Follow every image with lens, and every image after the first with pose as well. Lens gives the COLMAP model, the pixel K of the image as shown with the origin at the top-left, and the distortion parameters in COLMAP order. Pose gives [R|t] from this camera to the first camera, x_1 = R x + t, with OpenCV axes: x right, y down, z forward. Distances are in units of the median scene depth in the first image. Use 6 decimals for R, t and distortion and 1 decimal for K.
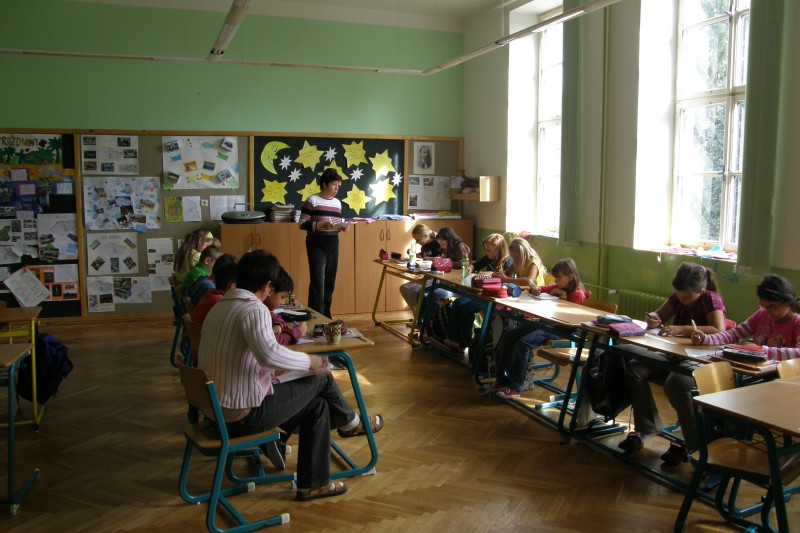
lens RADIAL K [[683.5, 0, 399.0], [0, 683.5, 266.7], [0, 0, 1]] dist [-0.153140, 0.110076]
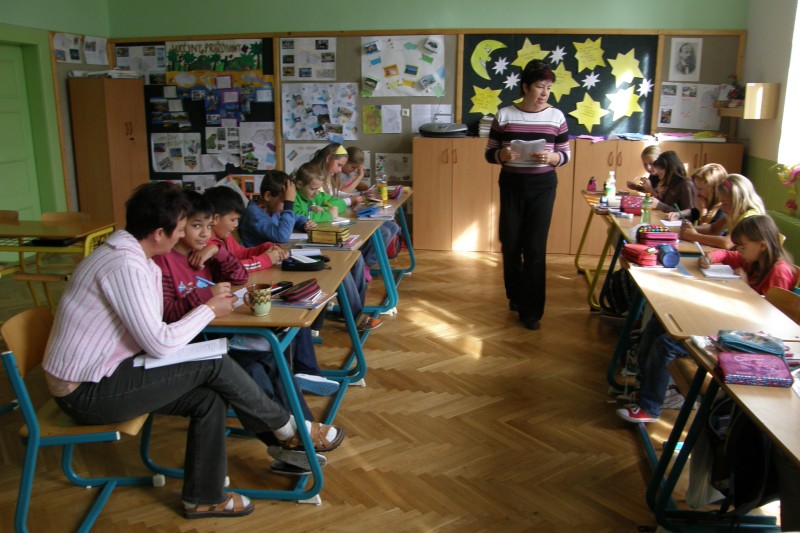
lens RADIAL K [[683.5, 0, 400.9], [0, 683.5, 272.4], [0, 0, 1]] dist [-0.153140, 0.110076]
pose [[0.869021, 0.120381, -0.479907, 0.160597], [-0.056089, 0.987666, 0.146182, -0.017890], [0.491585, -0.100118, 0.865055, 0.214230]]
